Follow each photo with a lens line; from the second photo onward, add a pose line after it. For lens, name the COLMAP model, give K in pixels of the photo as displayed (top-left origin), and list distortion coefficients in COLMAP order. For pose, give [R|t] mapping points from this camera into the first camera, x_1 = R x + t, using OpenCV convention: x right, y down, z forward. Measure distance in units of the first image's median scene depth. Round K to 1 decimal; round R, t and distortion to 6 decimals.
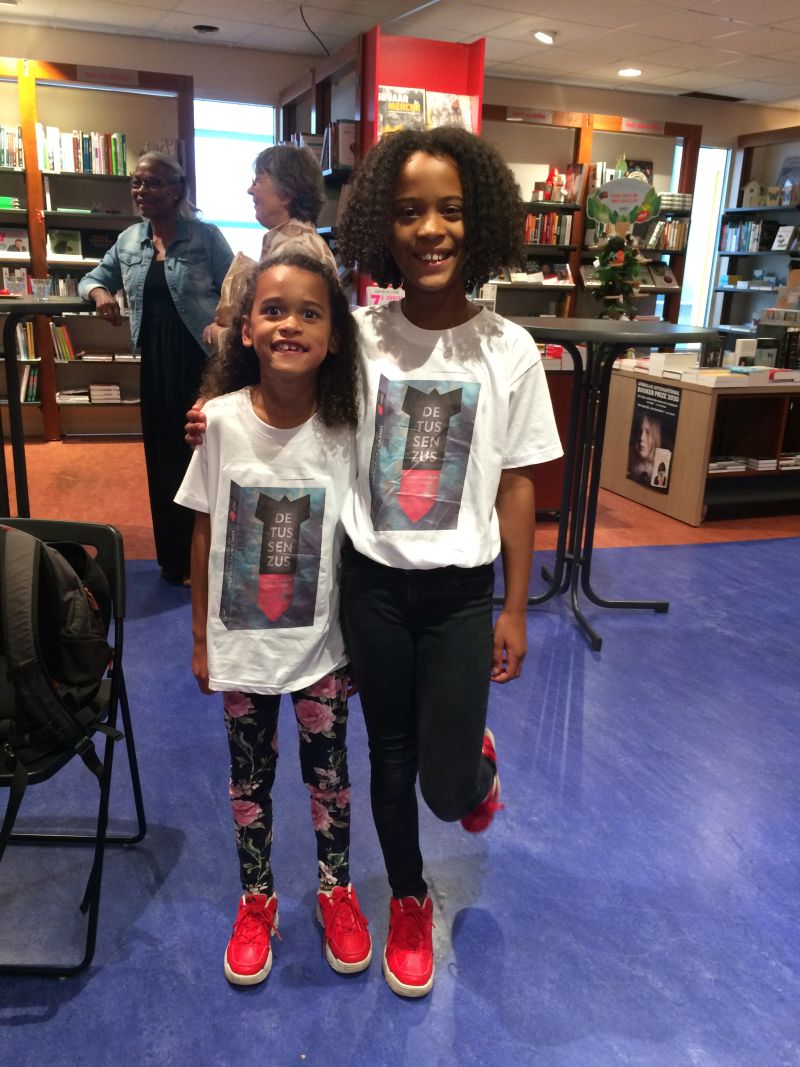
lens RADIAL K [[918.1, 0, 400.0], [0, 918.1, 533.5], [0, 0, 1]] dist [0.090860, -0.138005]
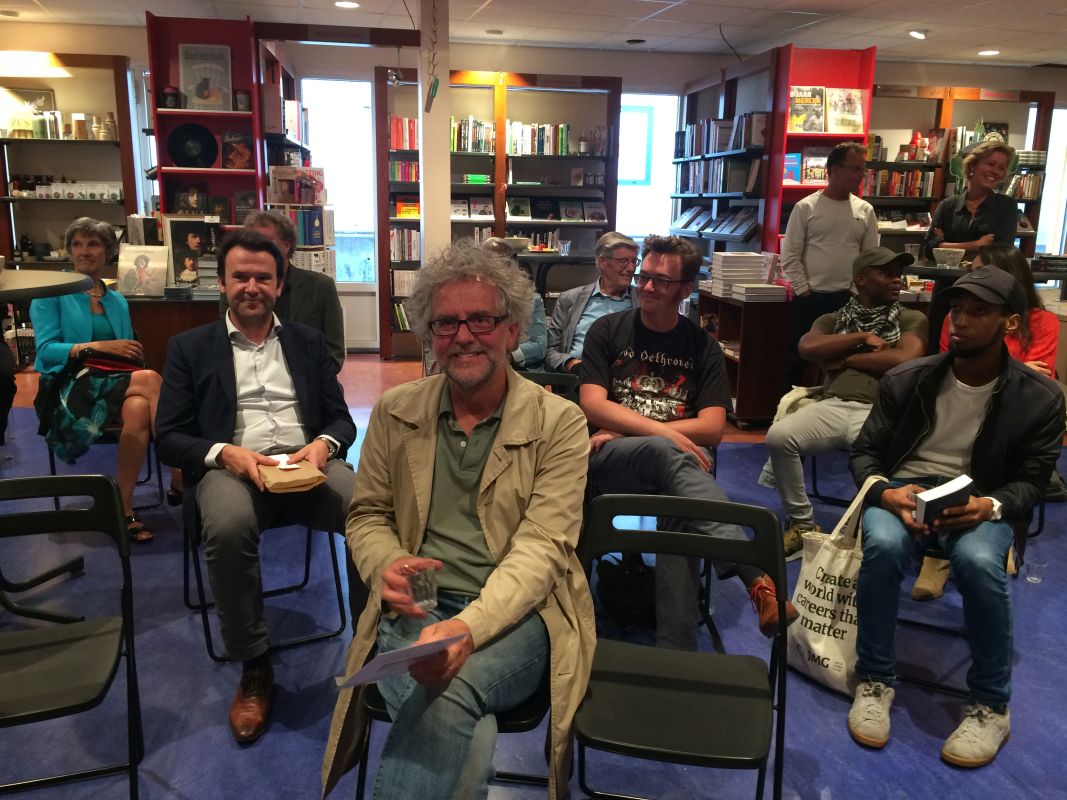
lens RADIAL K [[918.1, 0, 533.5], [0, 918.1, 400.0], [0, 0, 1]] dist [0.090860, -0.138005]
pose [[0.982035, 0.021514, -0.187471, -0.081156], [-0.036025, 0.996582, -0.074340, 0.043657], [0.185231, 0.079758, 0.979453, -0.203689]]
